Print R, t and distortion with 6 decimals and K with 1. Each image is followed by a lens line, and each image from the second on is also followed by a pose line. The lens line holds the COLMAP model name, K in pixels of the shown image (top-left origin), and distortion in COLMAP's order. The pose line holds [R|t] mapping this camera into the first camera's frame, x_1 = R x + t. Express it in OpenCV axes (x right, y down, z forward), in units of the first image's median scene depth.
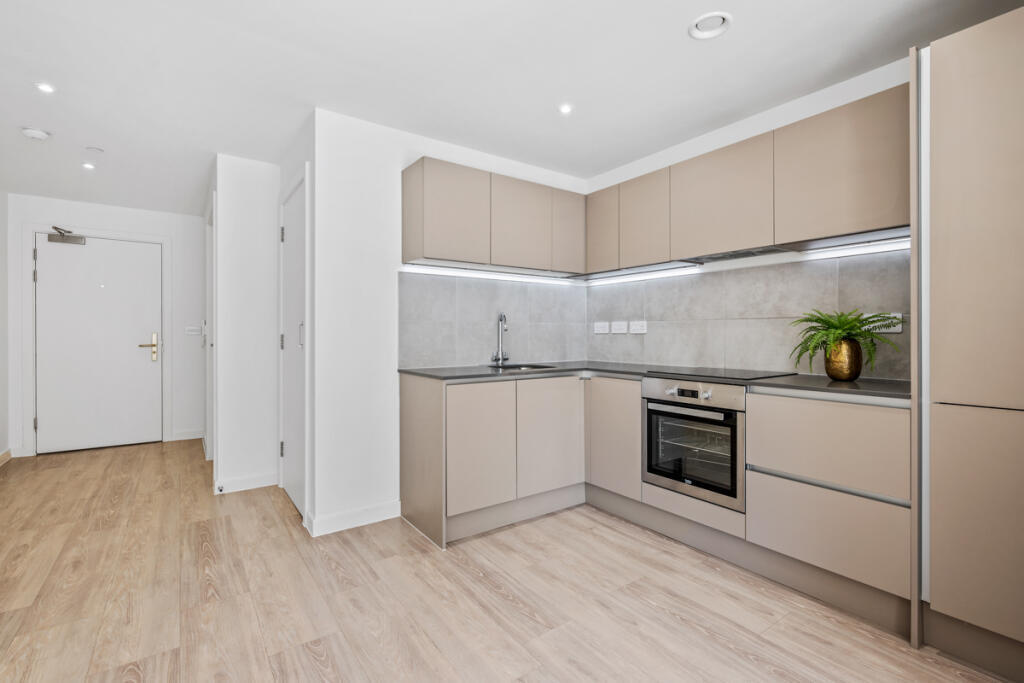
lens RADIAL K [[467.1, 0, 516.0], [0, 467.1, 336.3], [0, 0, 1]] dist [-0.000656, 0.000229]
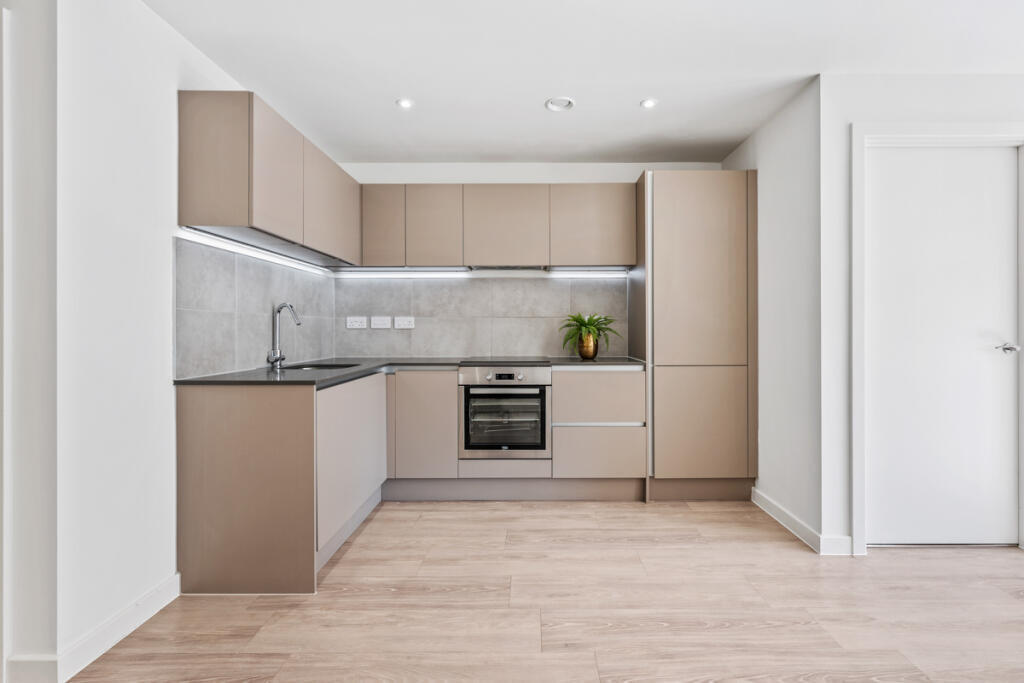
lens RADIAL K [[467.1, 0, 535.8], [0, 467.1, 331.7], [0, 0, 1]] dist [-0.000656, 0.000229]
pose [[0.579403, -0.003660, 0.815033, -0.536962], [0.003912, 0.999991, 0.001709, 0.000362], [-0.815032, 0.002199, 0.579412, 0.190704]]
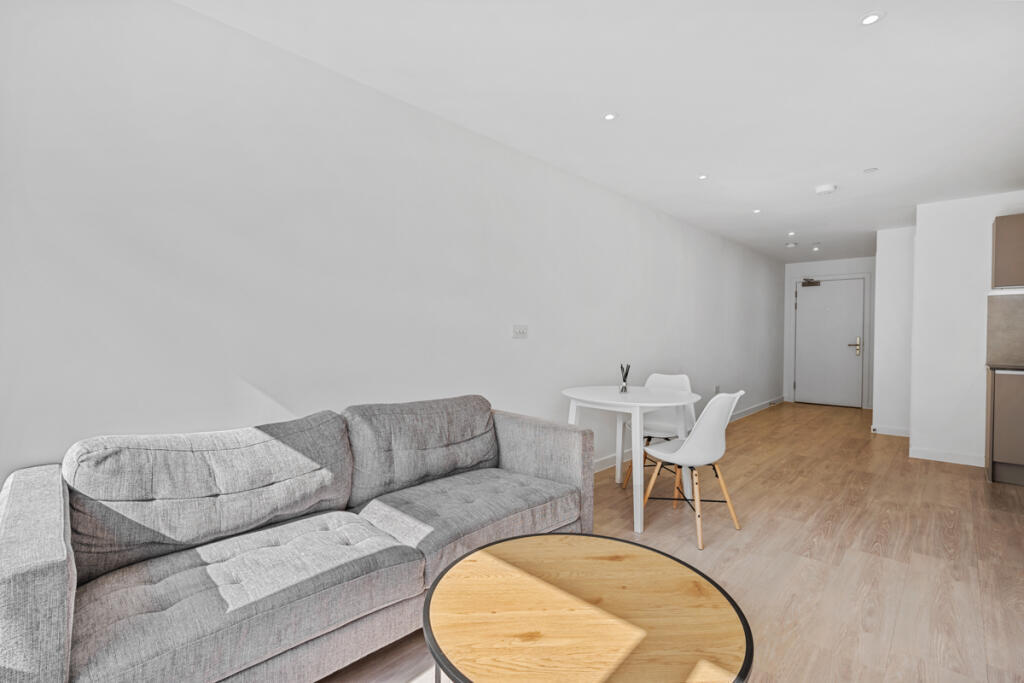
lens RADIAL K [[467.1, 0, 512.1], [0, 467.1, 340.5], [0, 0, 1]] dist [-0.000656, 0.000229]
pose [[0.187611, 0.014093, -0.982142, 0.937304], [-0.011956, 0.999856, 0.012063, -0.001197], [0.982171, 0.009479, 0.187753, -0.733133]]
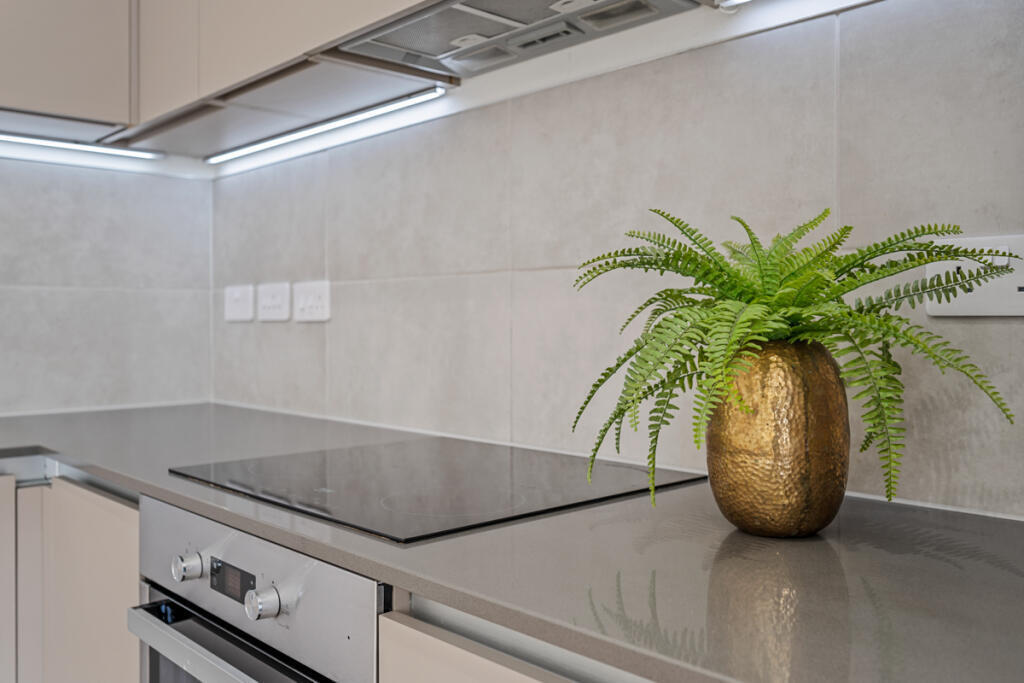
lens RADIAL K [[908.2, 0, 514.3], [0, 908.2, 333.5], [0, 0, 1]] dist [-0.011094, 0.005773]
pose [[0.992531, -0.003258, 0.121953, 0.407755], [0.002124, 0.999953, 0.009432, -0.003882], [-0.121978, -0.009102, 0.992491, 0.481691]]
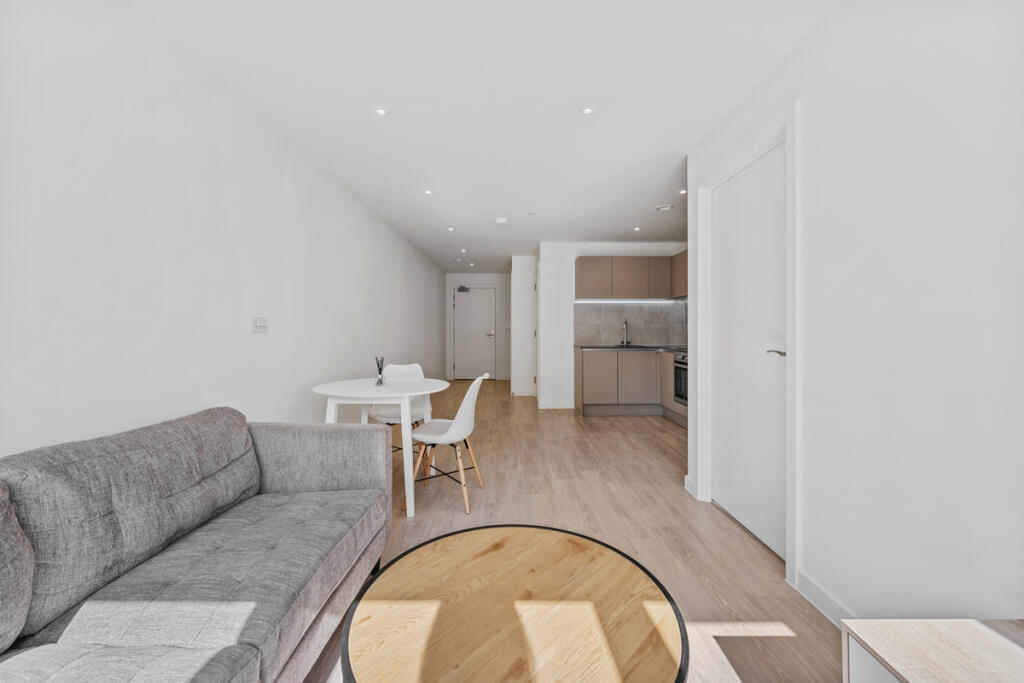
lens RADIAL K [[408.2, 0, 517.4], [0, 408.2, 328.1], [0, 0, 1]] dist [-0.003215, -0.000168]
pose [[0.820686, -0.002503, -0.571374, 0.731762], [-0.002474, 0.999965, -0.007933, 0.001986], [0.571374, 0.007924, 0.820651, -0.892025]]
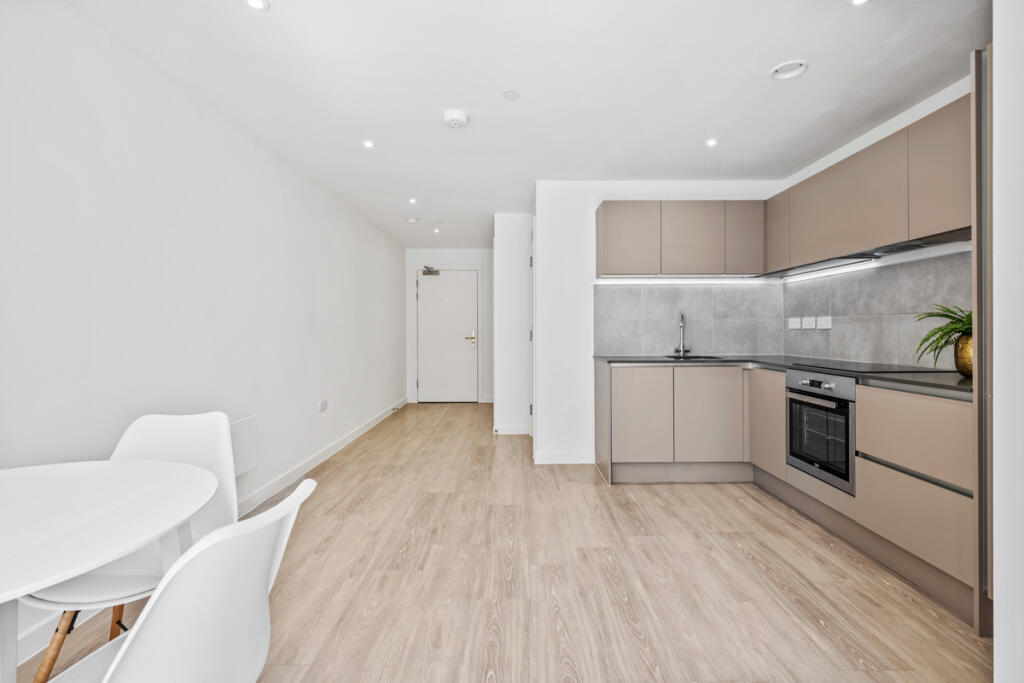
lens RADIAL K [[467.1, 0, 518.7], [0, 467.1, 332.1], [0, 0, 1]] dist [-0.000656, 0.000229]
pose [[0.815671, -0.000627, -0.578516, 0.389147], [0.000837, 1.000000, 0.000096, 0.000172], [0.578516, -0.000562, 0.815671, -0.262145]]
